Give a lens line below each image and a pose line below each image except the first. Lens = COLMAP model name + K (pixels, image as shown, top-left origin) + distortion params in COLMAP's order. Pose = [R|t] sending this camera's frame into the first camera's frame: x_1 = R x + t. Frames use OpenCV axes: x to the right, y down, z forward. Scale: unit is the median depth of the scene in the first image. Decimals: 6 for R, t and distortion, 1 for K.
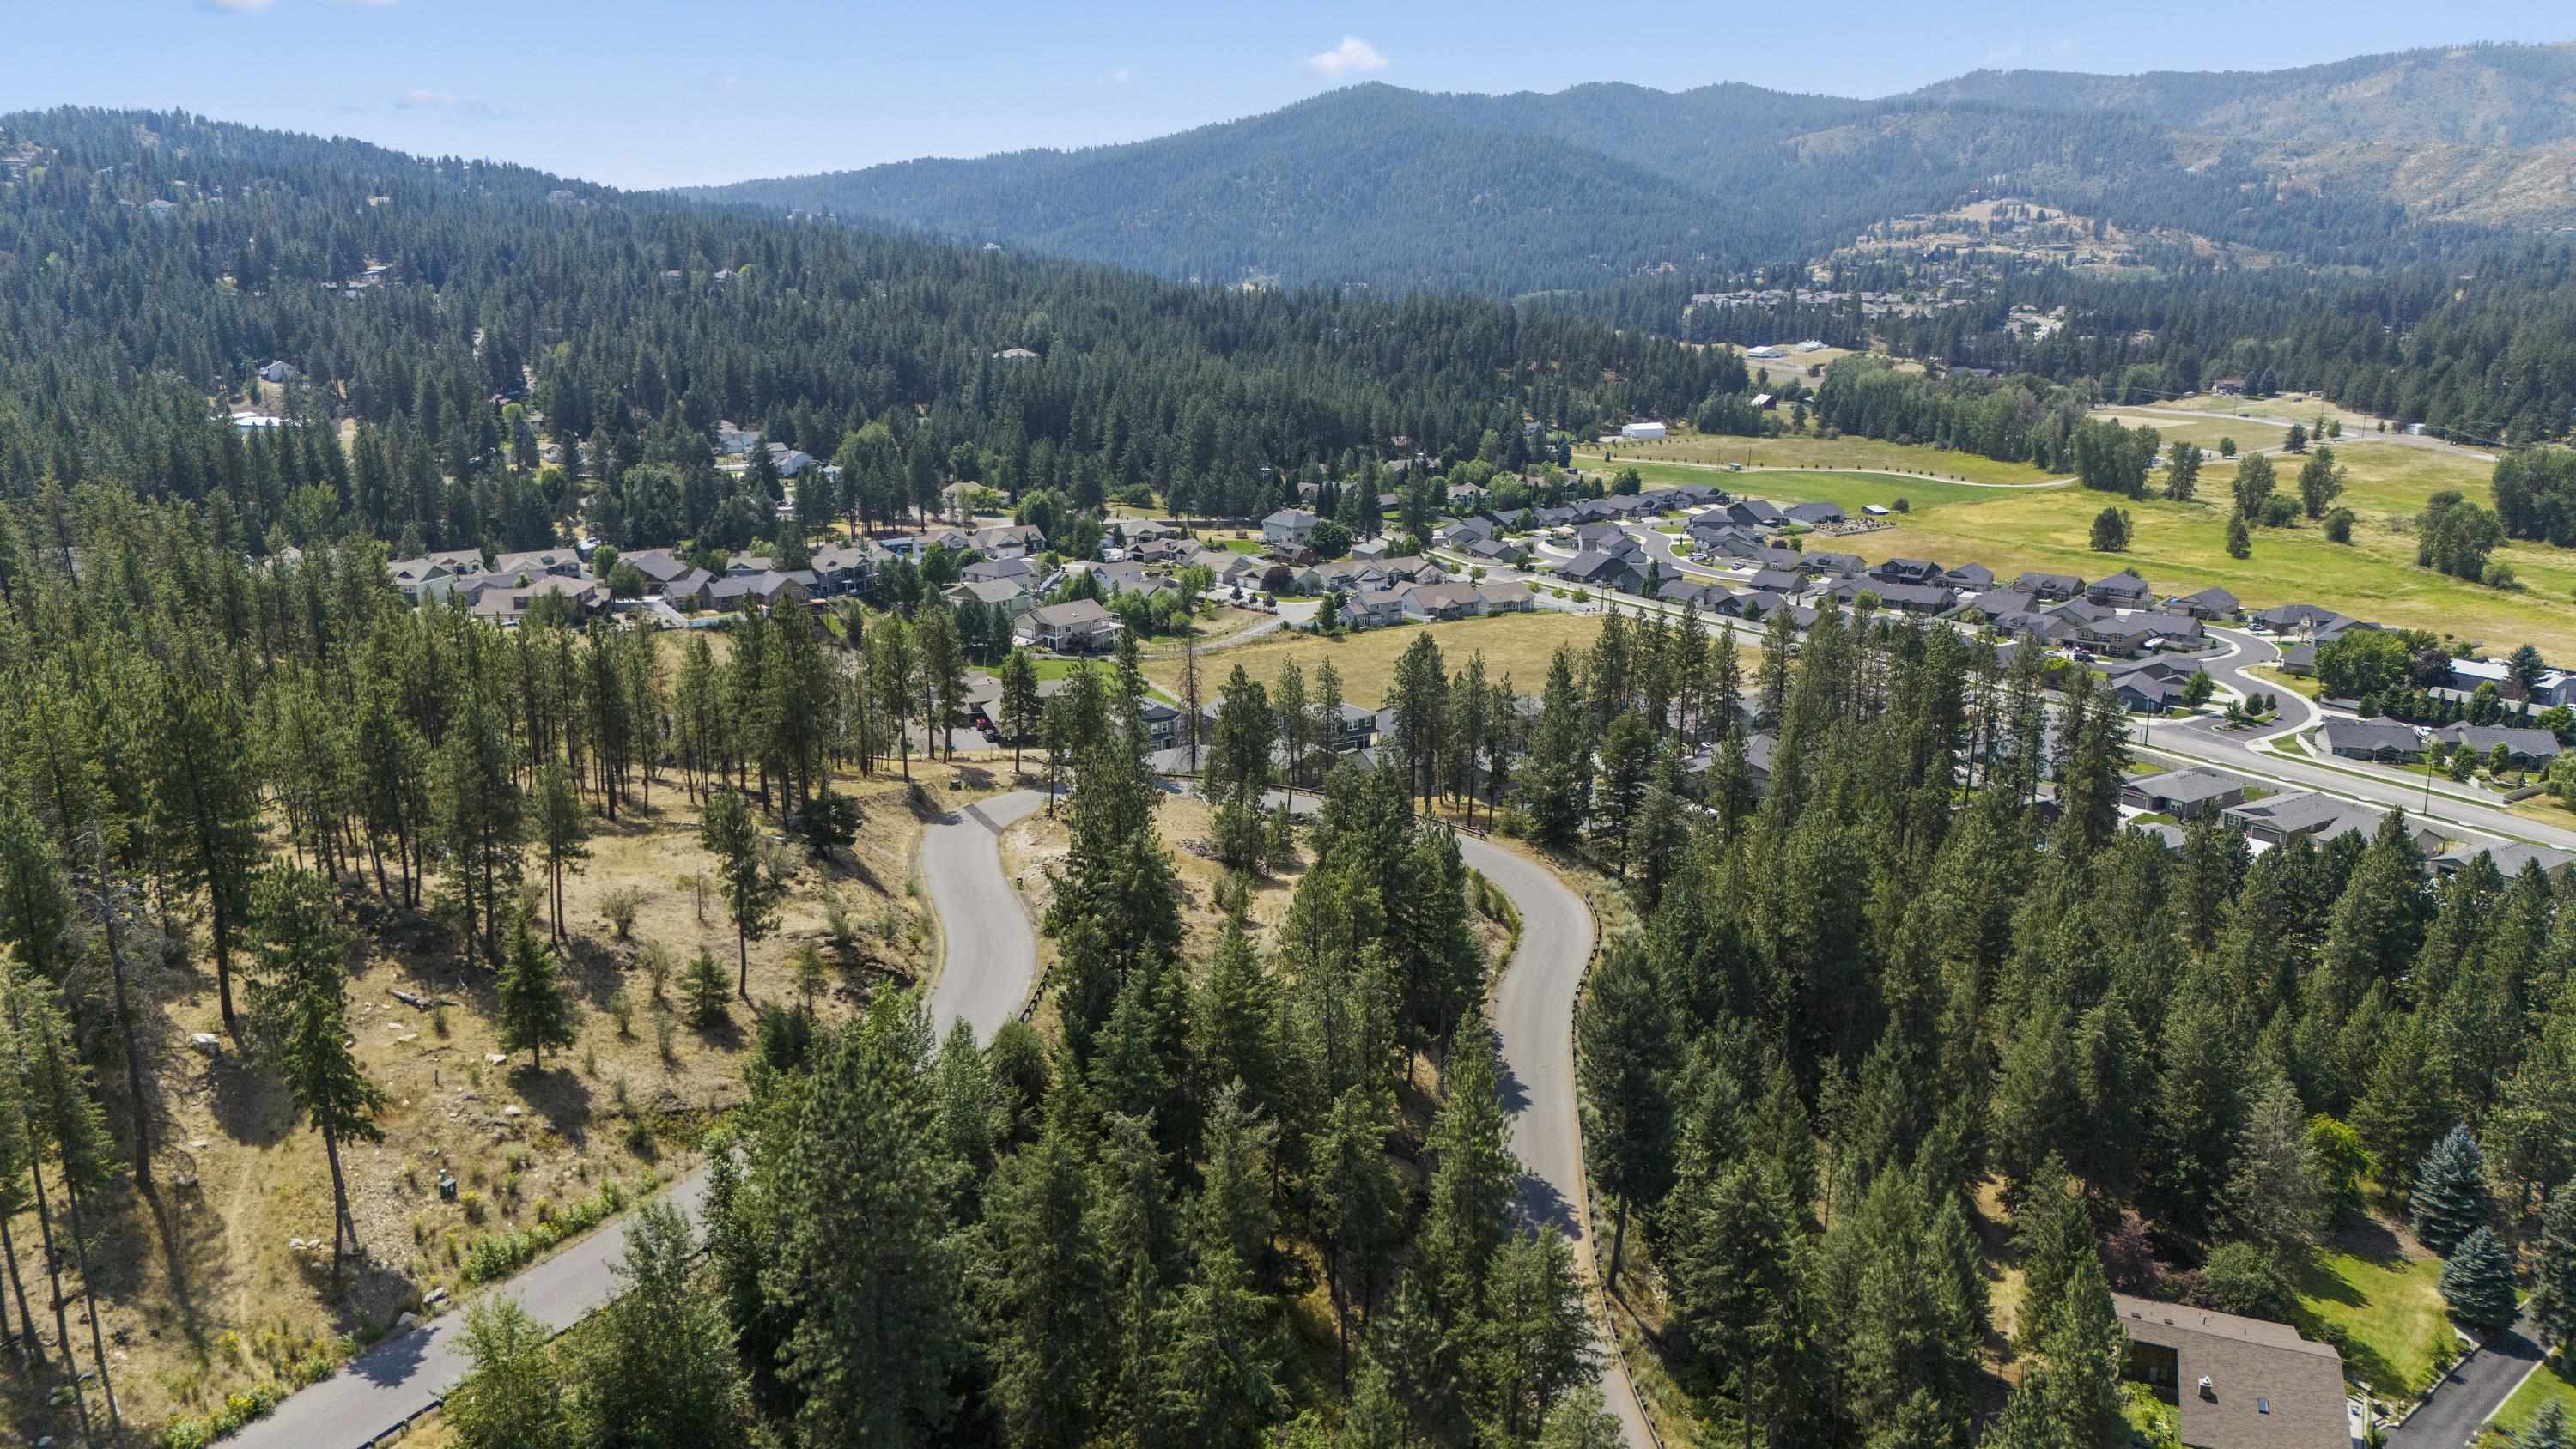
lens RADIAL K [[1901.3, 0, 1290.9], [0, 1901.3, 701.9], [0, 0, 1]] dist [0.067544, -0.063594]
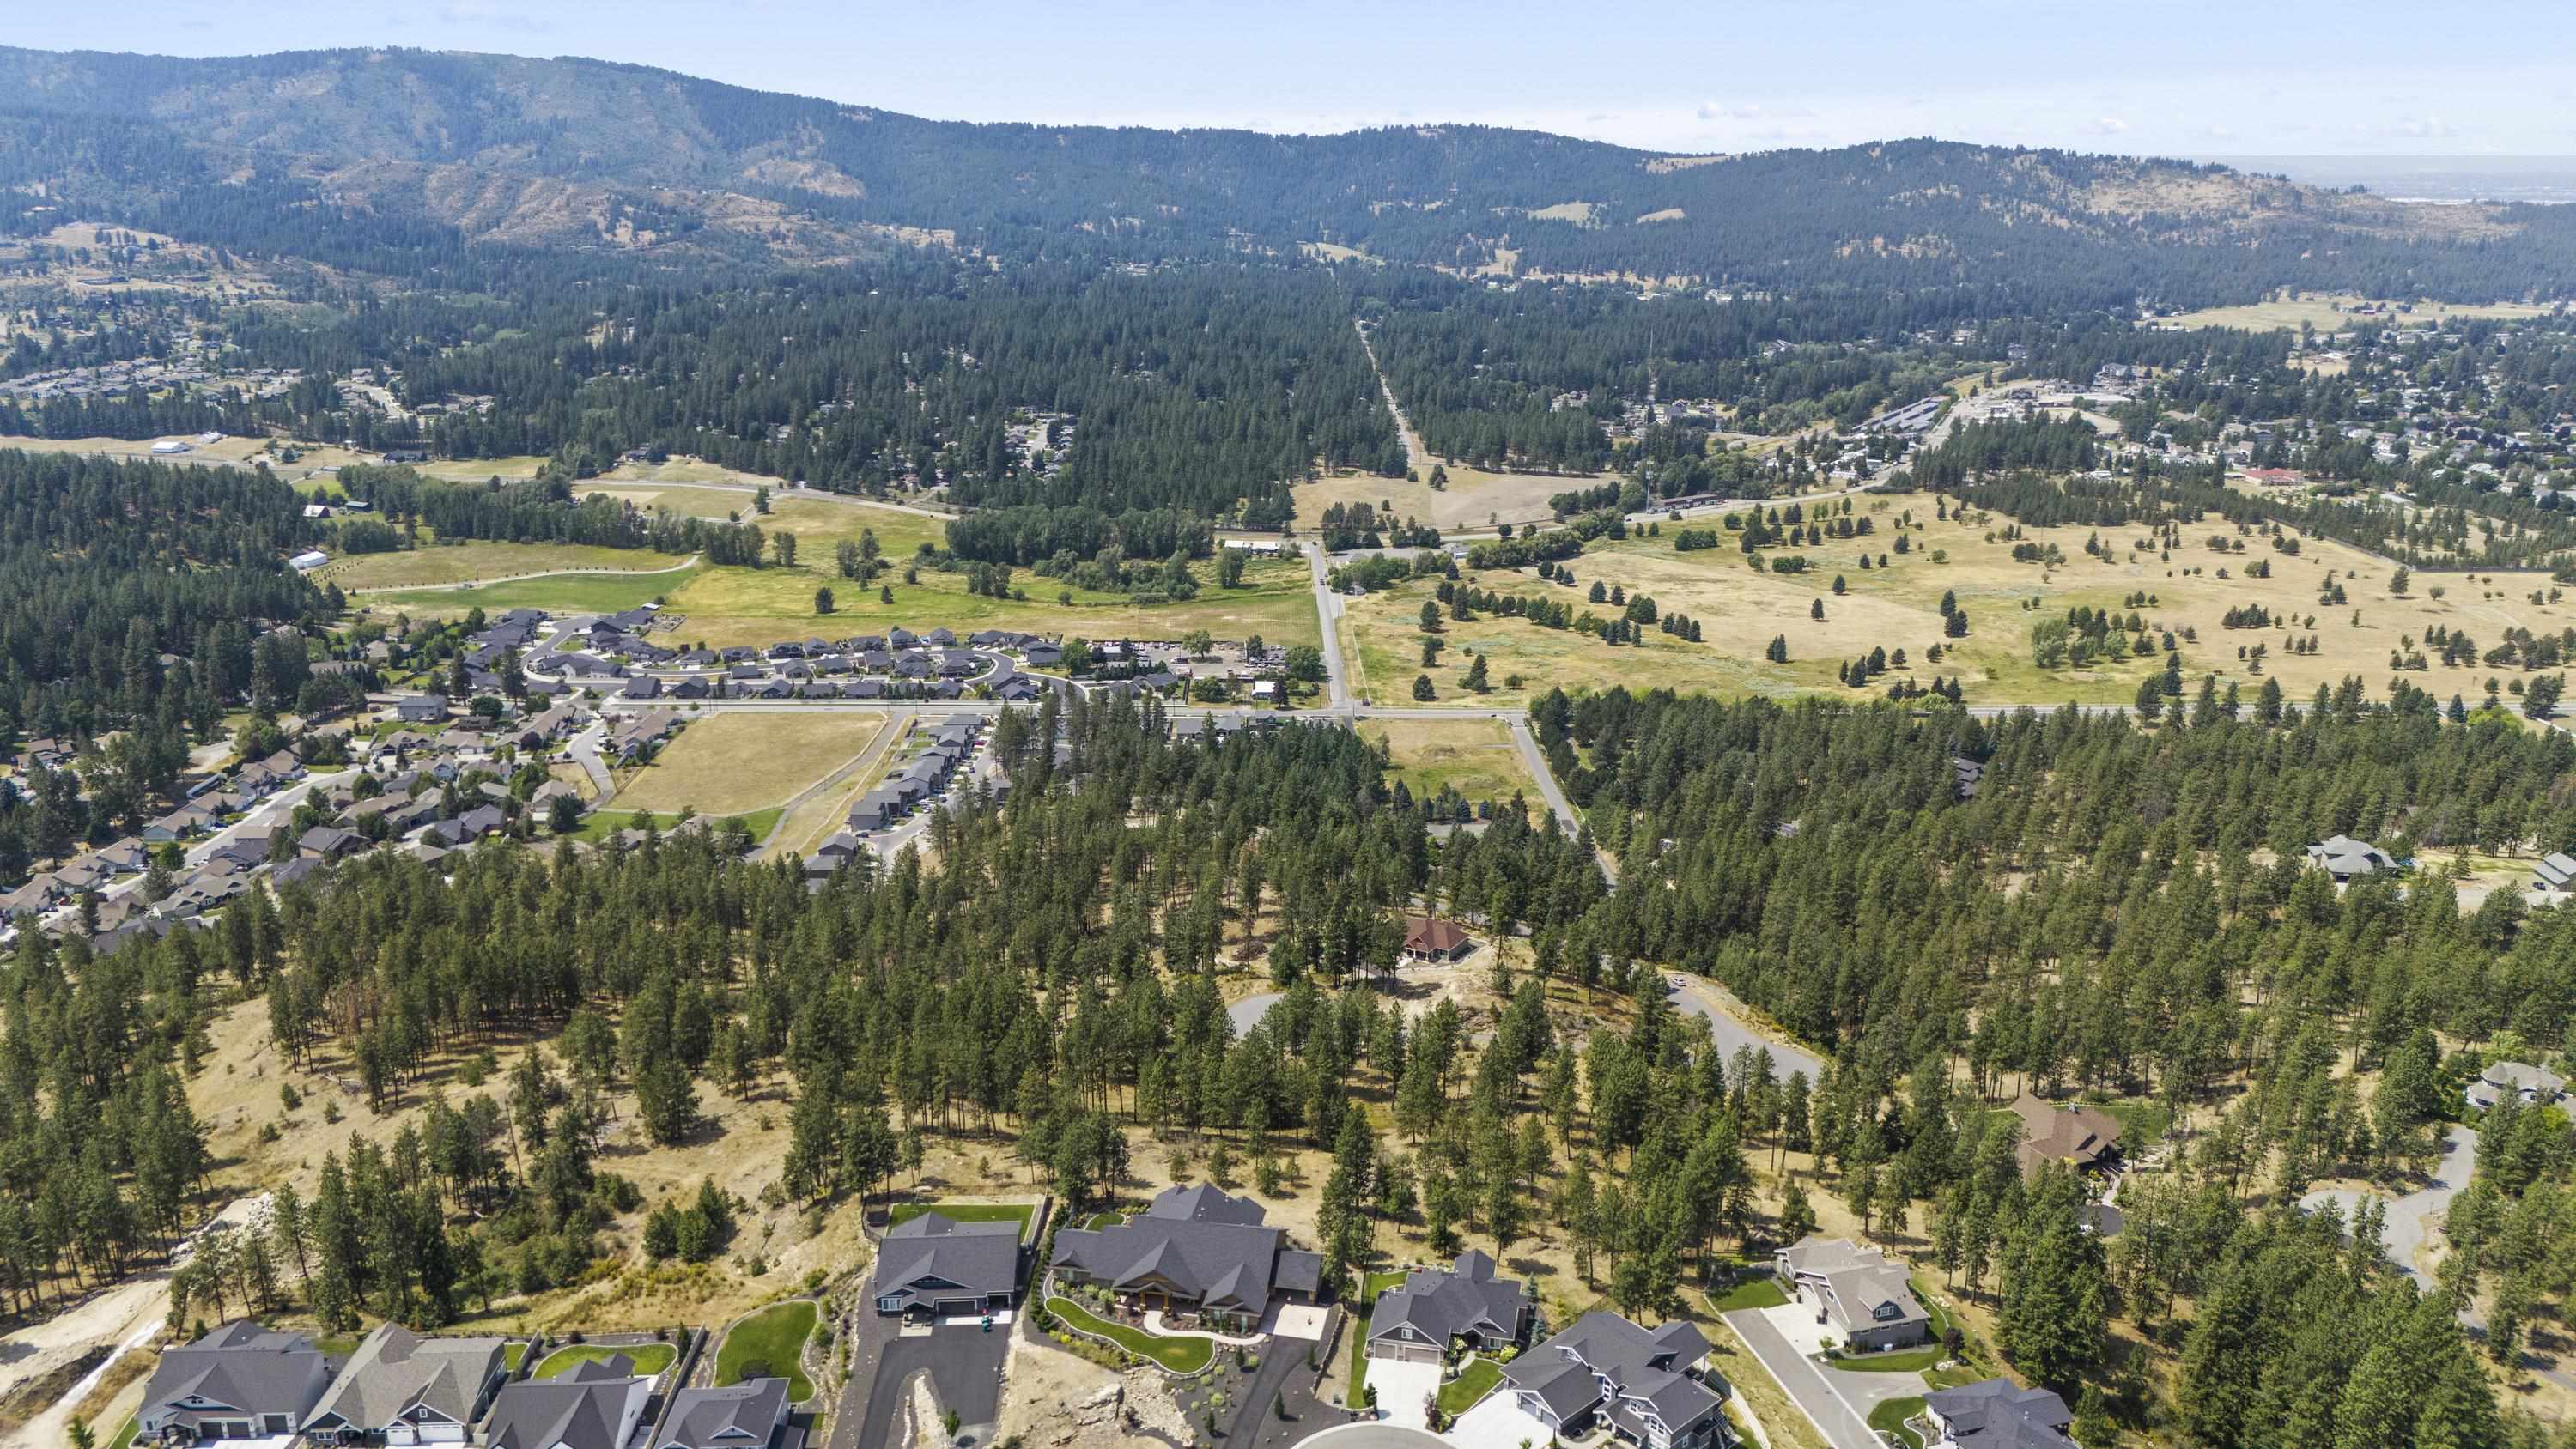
lens RADIAL K [[1901.3, 0, 1298.8], [0, 1901.3, 726.0], [0, 0, 1]] dist [0.067544, -0.063594]
pose [[0.533147, -0.242093, 0.810645, -0.178059], [0.200258, 0.967066, 0.157100, -0.037753], [-0.821980, 0.078580, 0.564069, -0.074134]]
